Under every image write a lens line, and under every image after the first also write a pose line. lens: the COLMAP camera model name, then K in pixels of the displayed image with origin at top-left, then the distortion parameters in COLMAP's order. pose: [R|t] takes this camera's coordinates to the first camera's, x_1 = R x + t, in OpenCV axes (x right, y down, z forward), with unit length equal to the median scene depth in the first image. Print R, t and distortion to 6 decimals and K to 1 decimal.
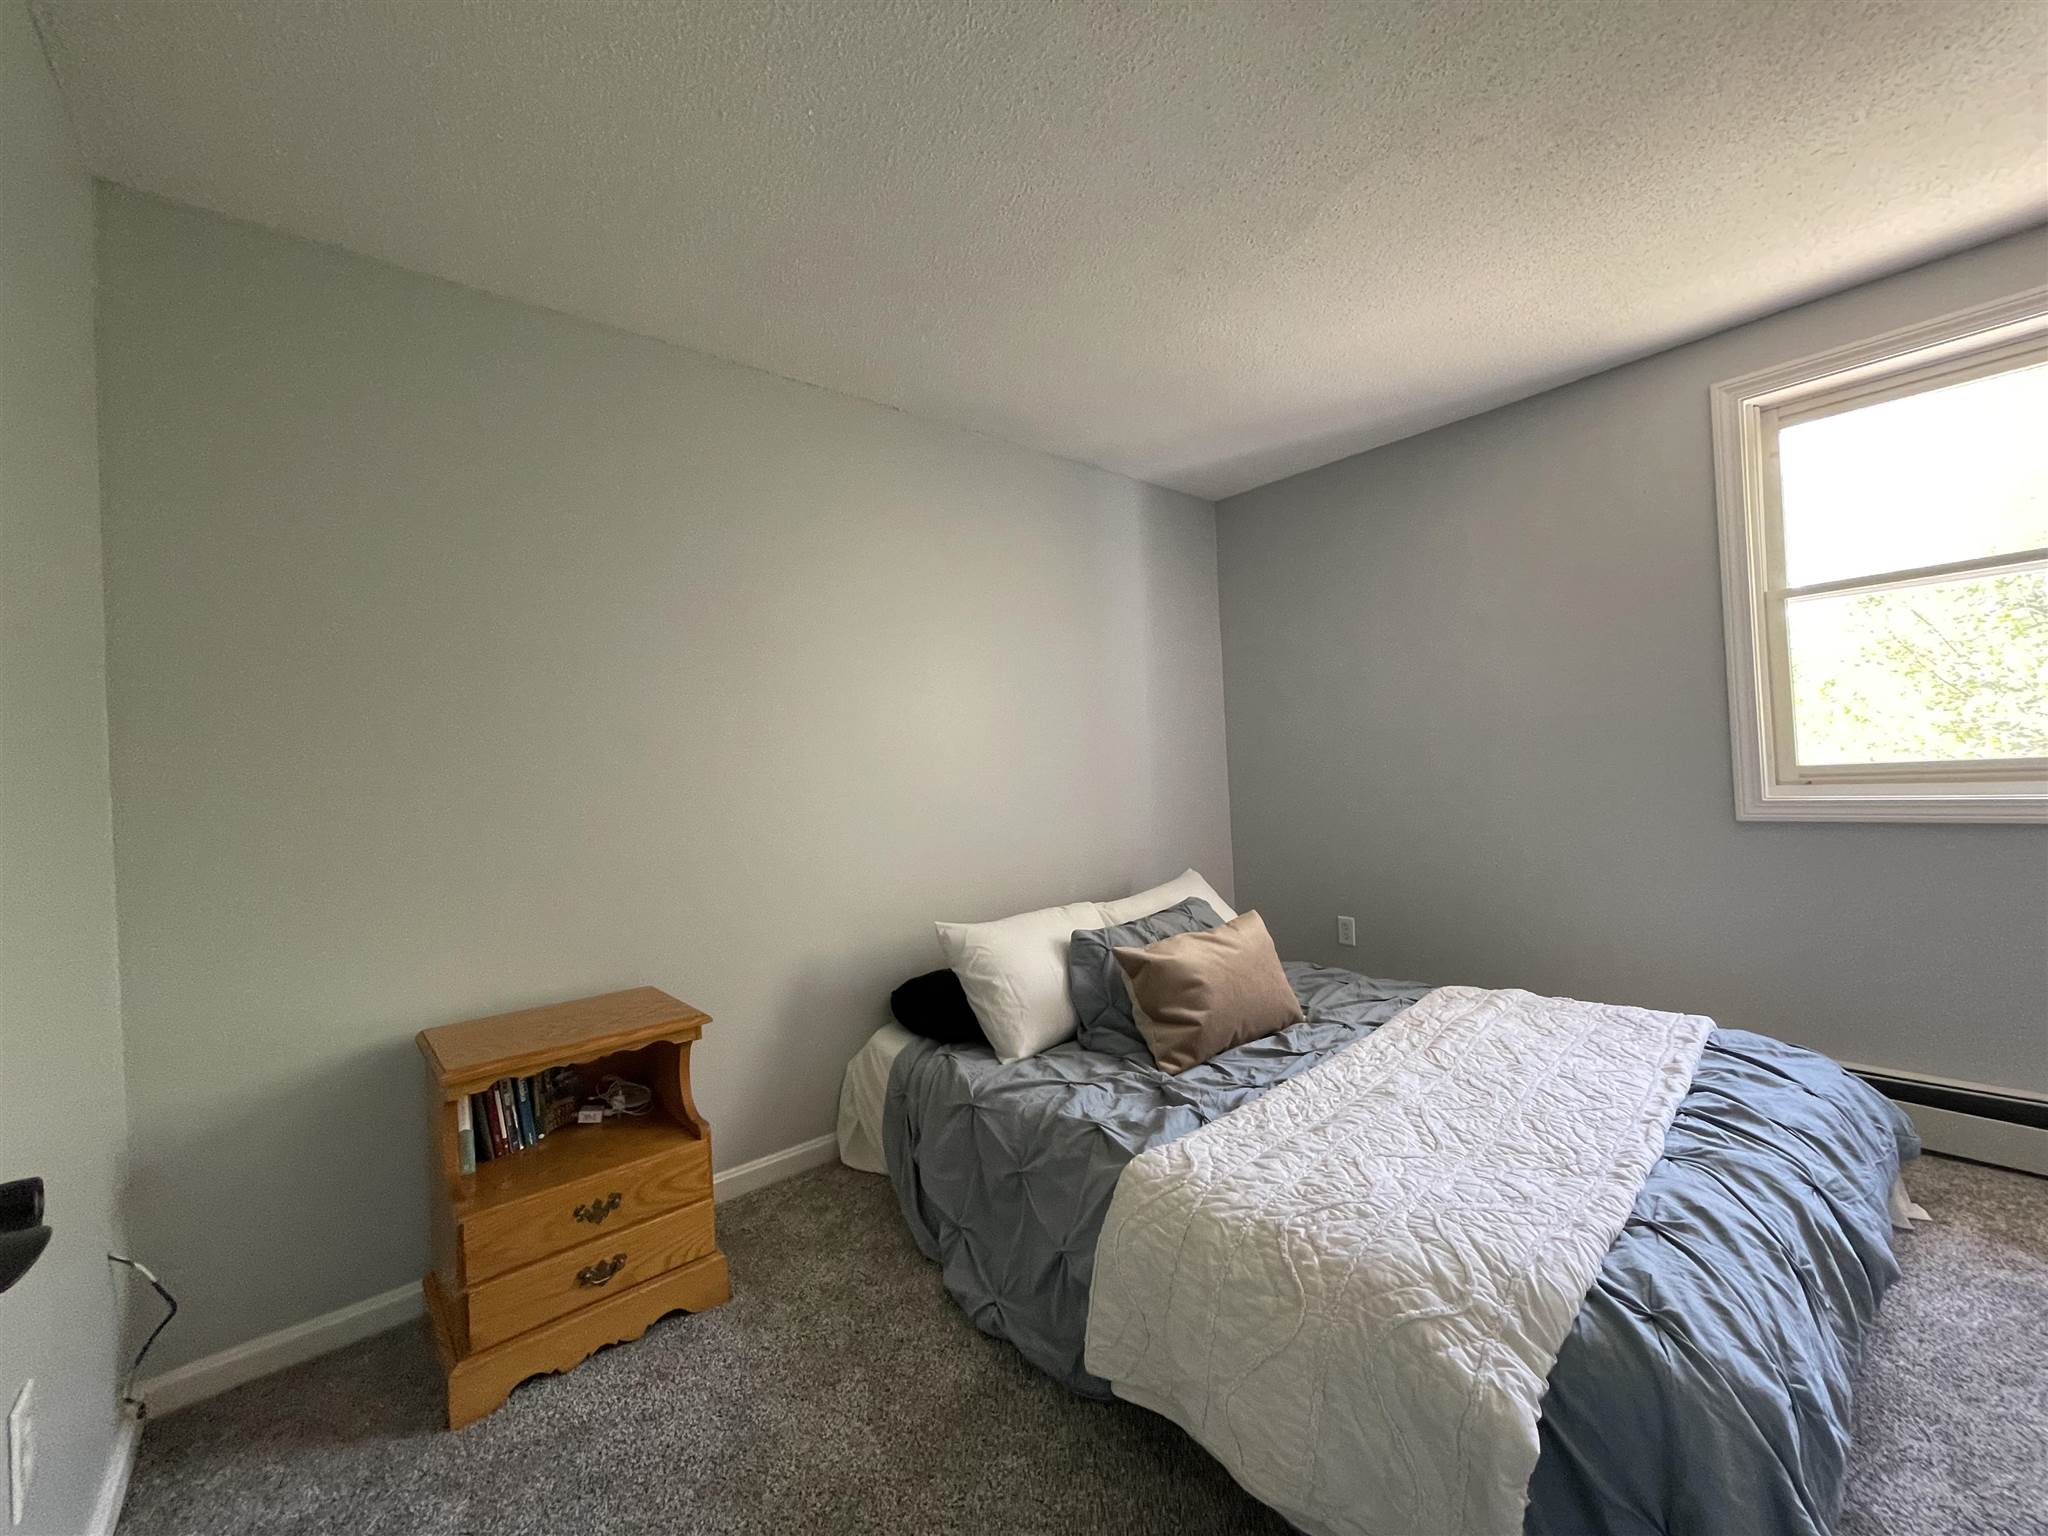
lens RADIAL K [[827.5, 0, 1024.0], [0, 827.5, 768.0], [0, 0, 1]] dist [-0.001169, 0.000093]
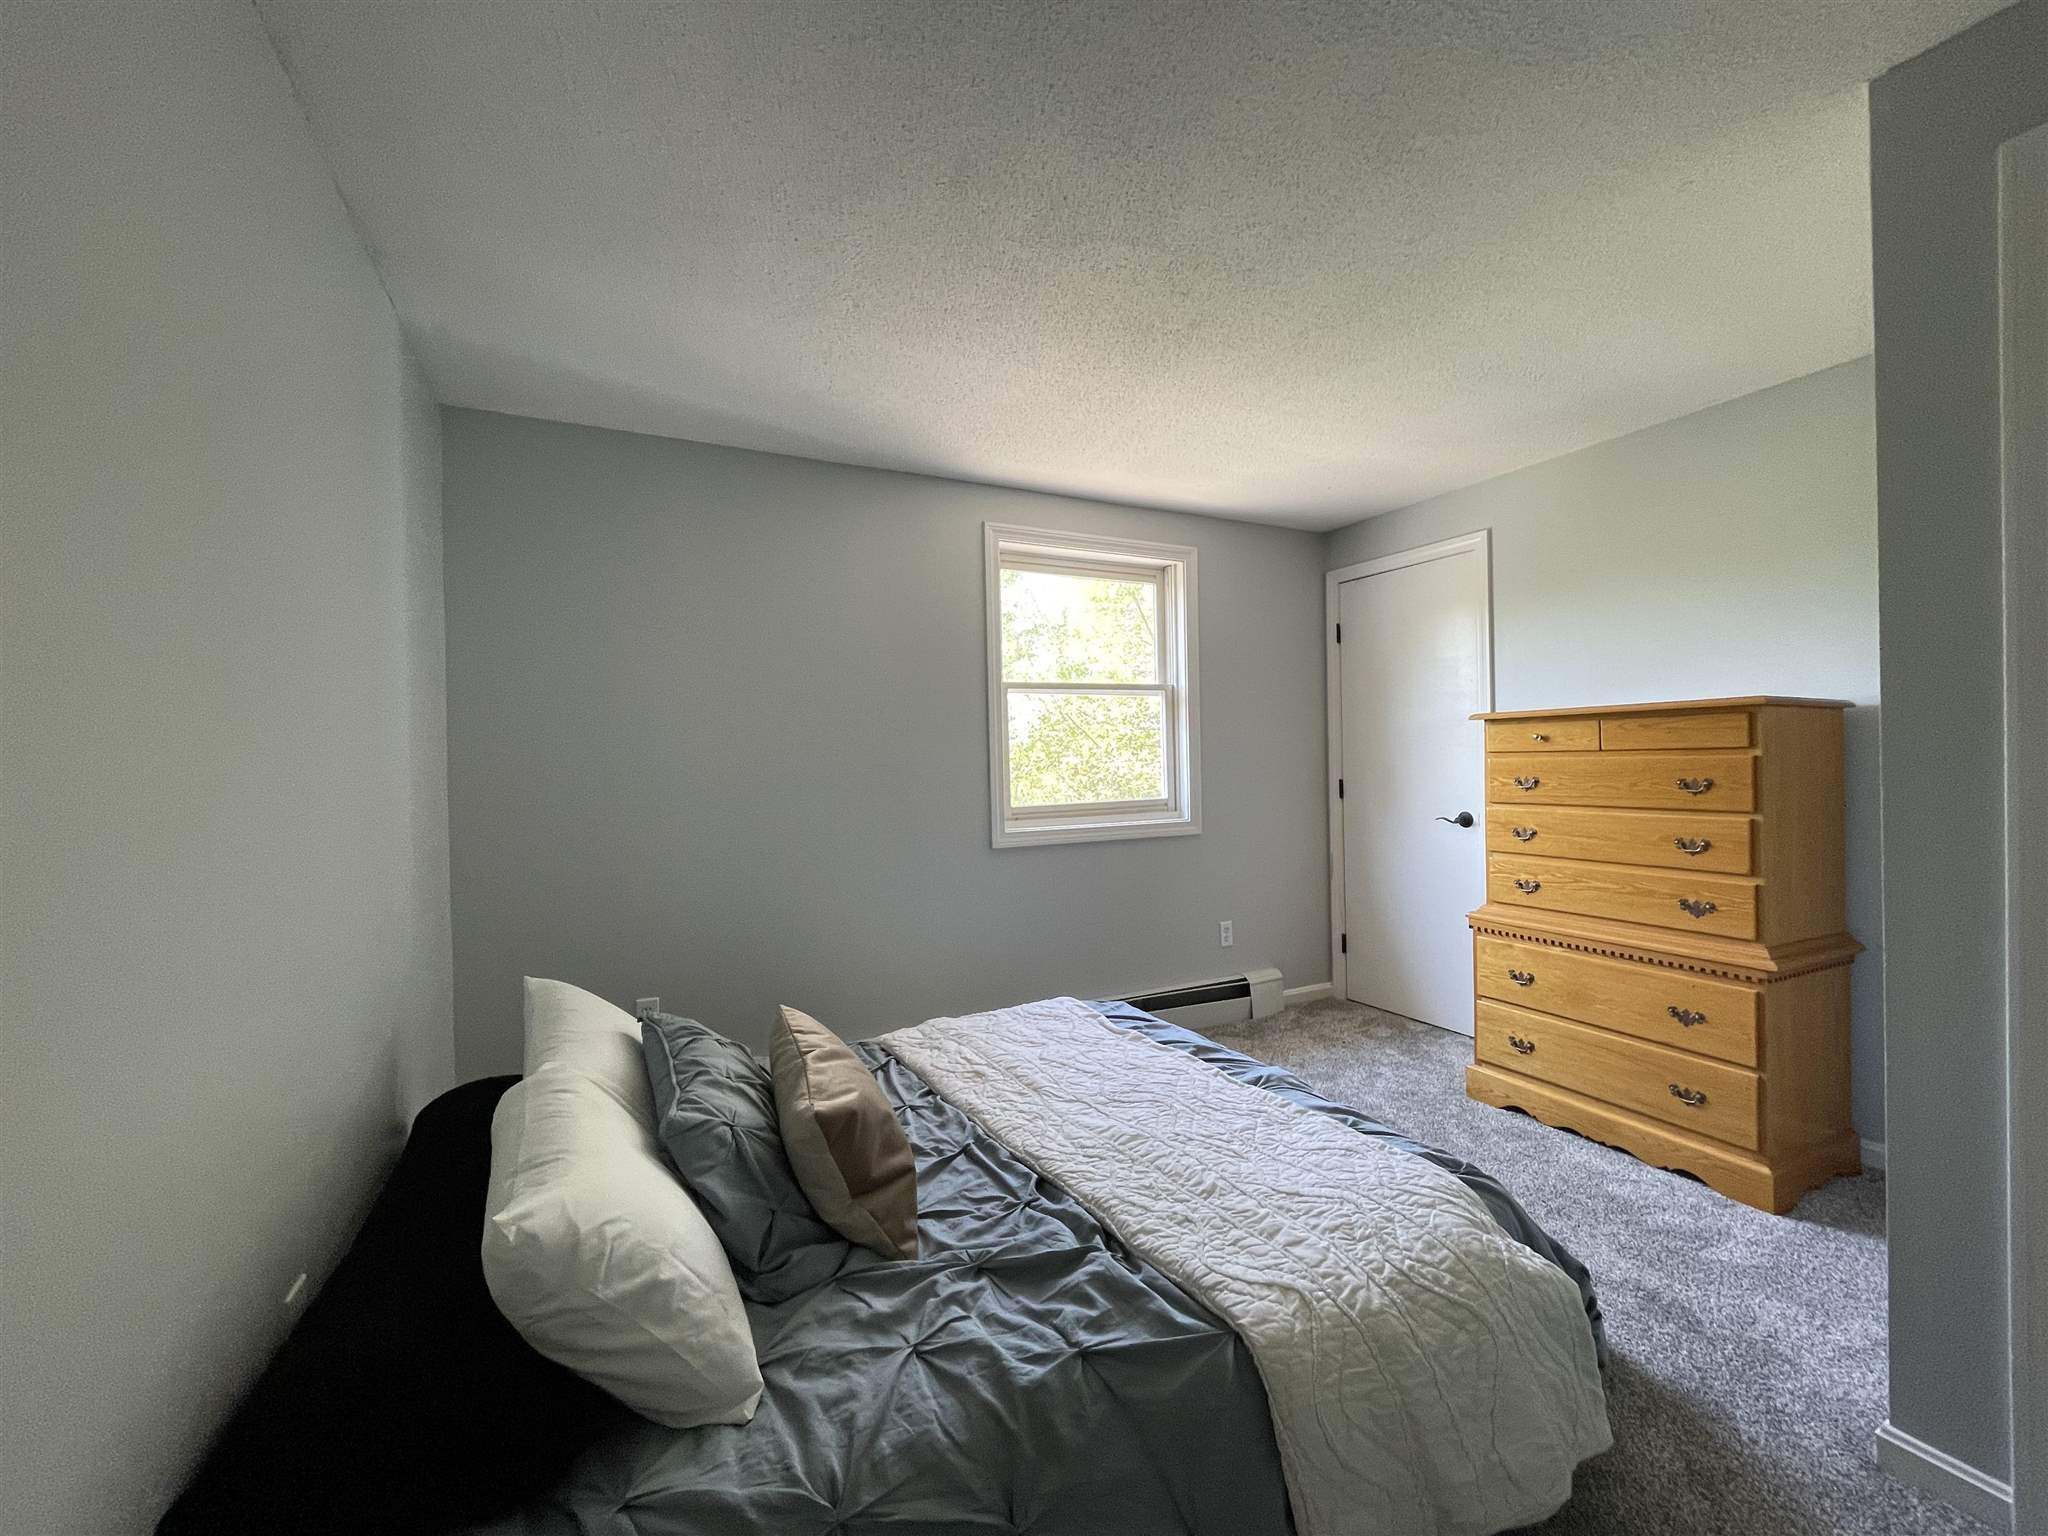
lens RADIAL K [[827.5, 0, 1024.0], [0, 827.5, 768.0], [0, 0, 1]] dist [-0.001169, 0.000093]
pose [[0.239736, 0.035810, 0.970178, -0.493818], [-0.001530, 0.999332, -0.036508, -0.021533], [-0.970837, 0.007268, 0.239630, 0.720358]]
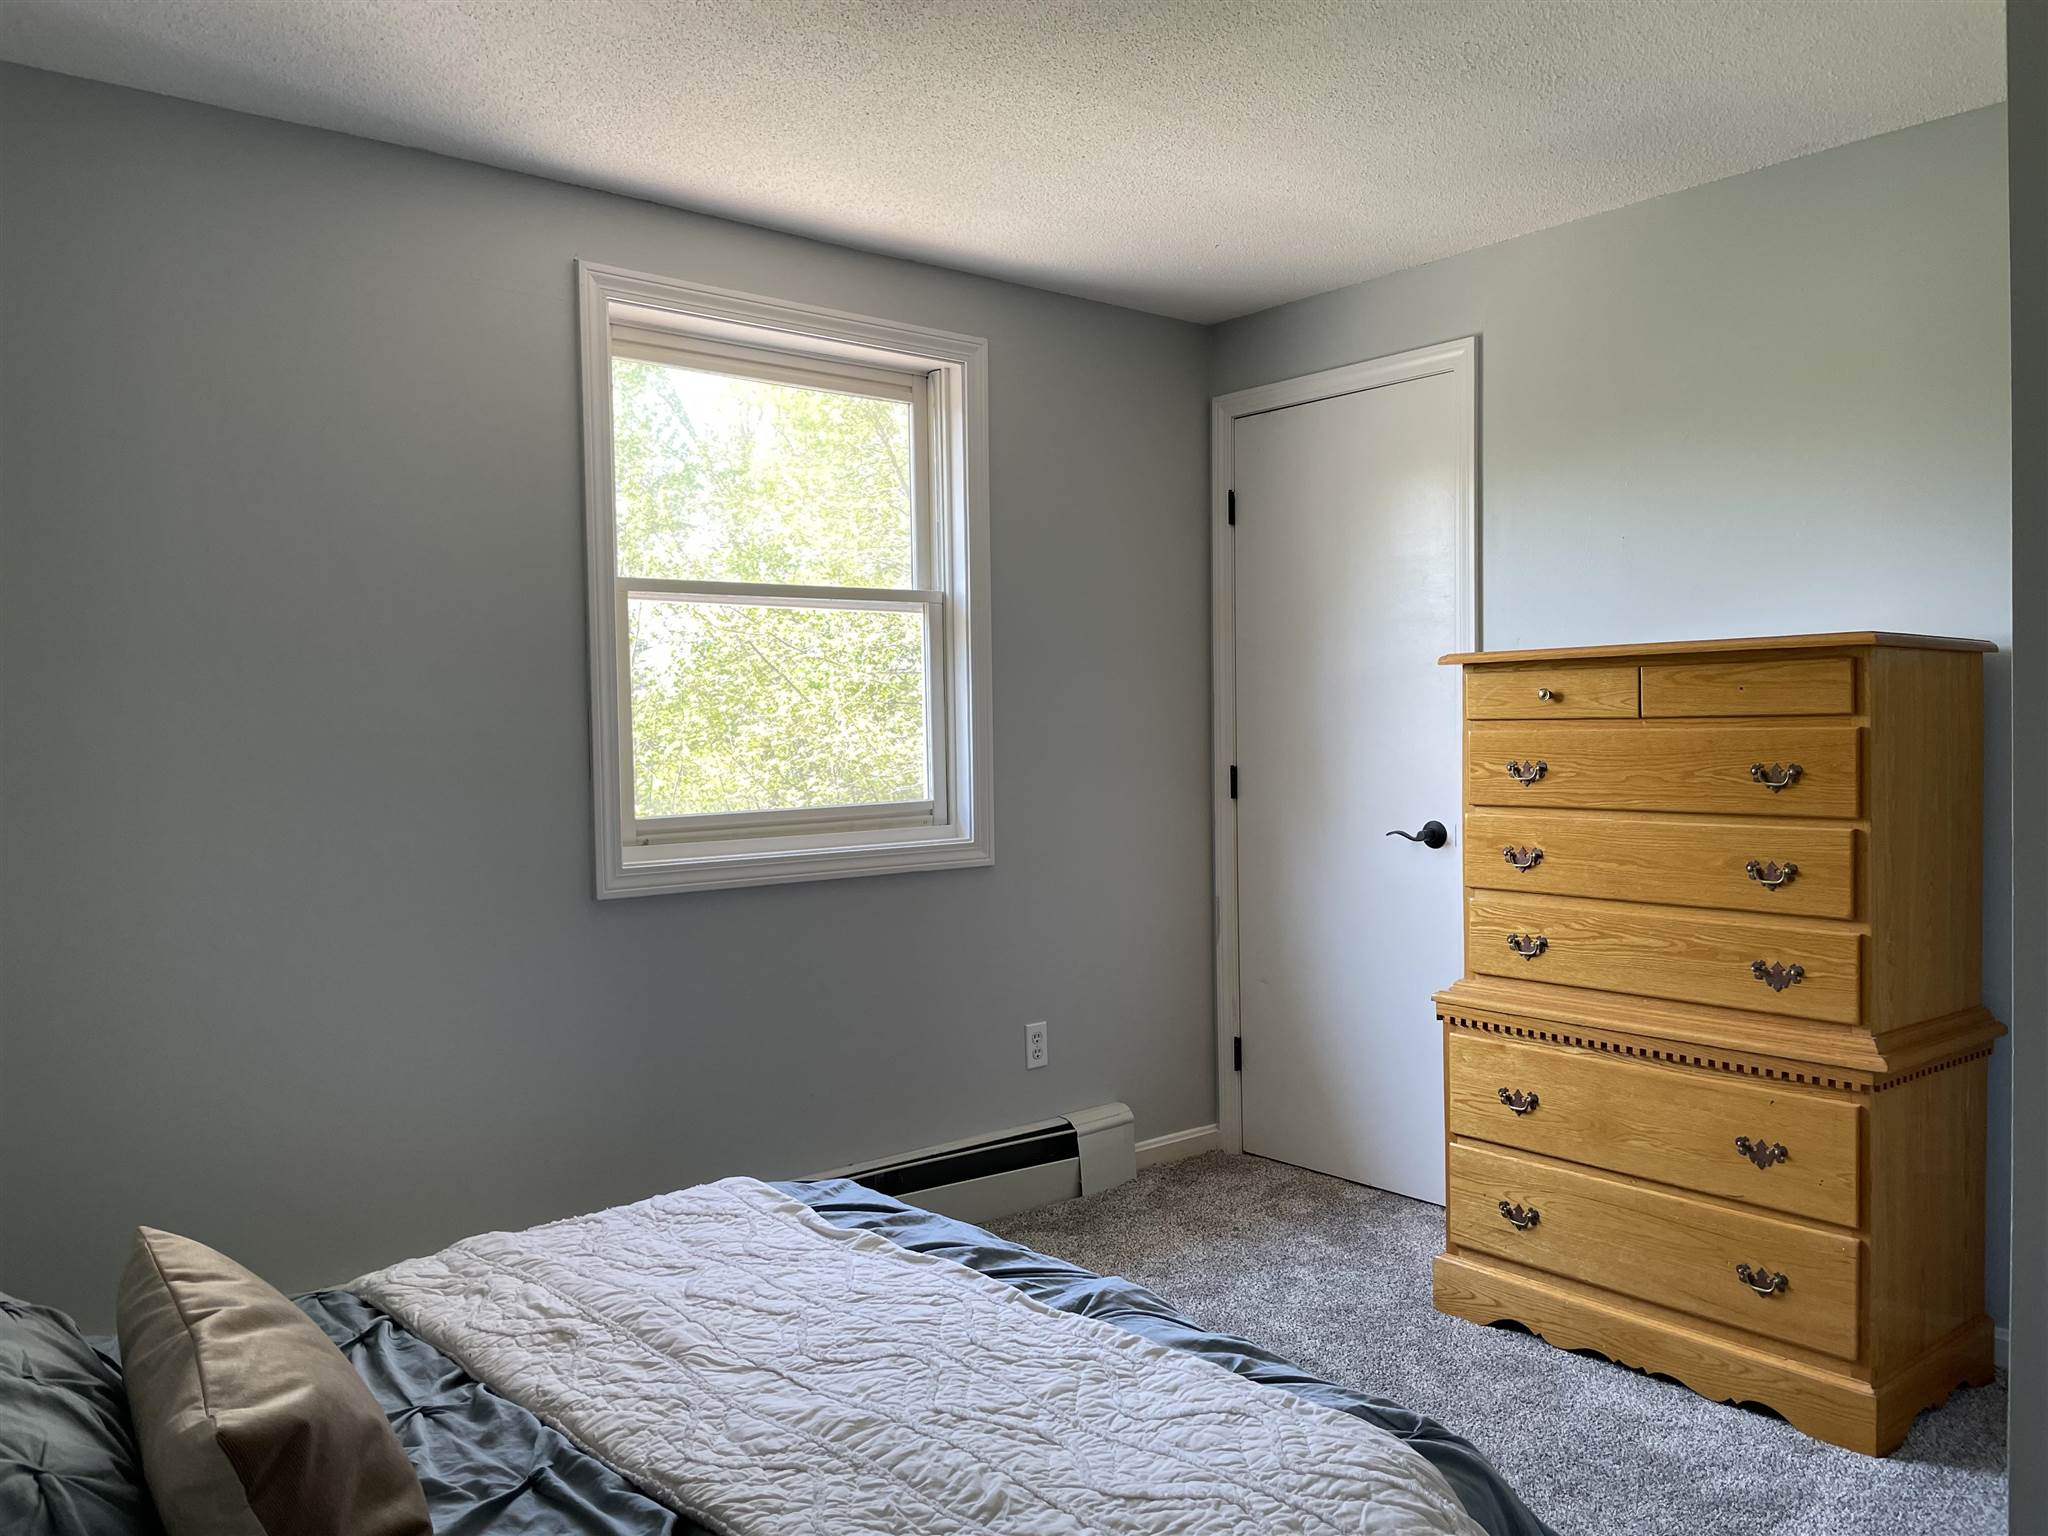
lens RADIAL K [[1558.4, 0, 1017.9], [0, 1558.4, 767.6], [0, 0, 1]] dist [0.098580, -0.137367]
pose [[0.022000, 0.021442, 0.999528, -0.515103], [0.003921, 0.999760, -0.021533, -0.020980], [-0.999750, 0.004393, 0.021911, 0.707883]]
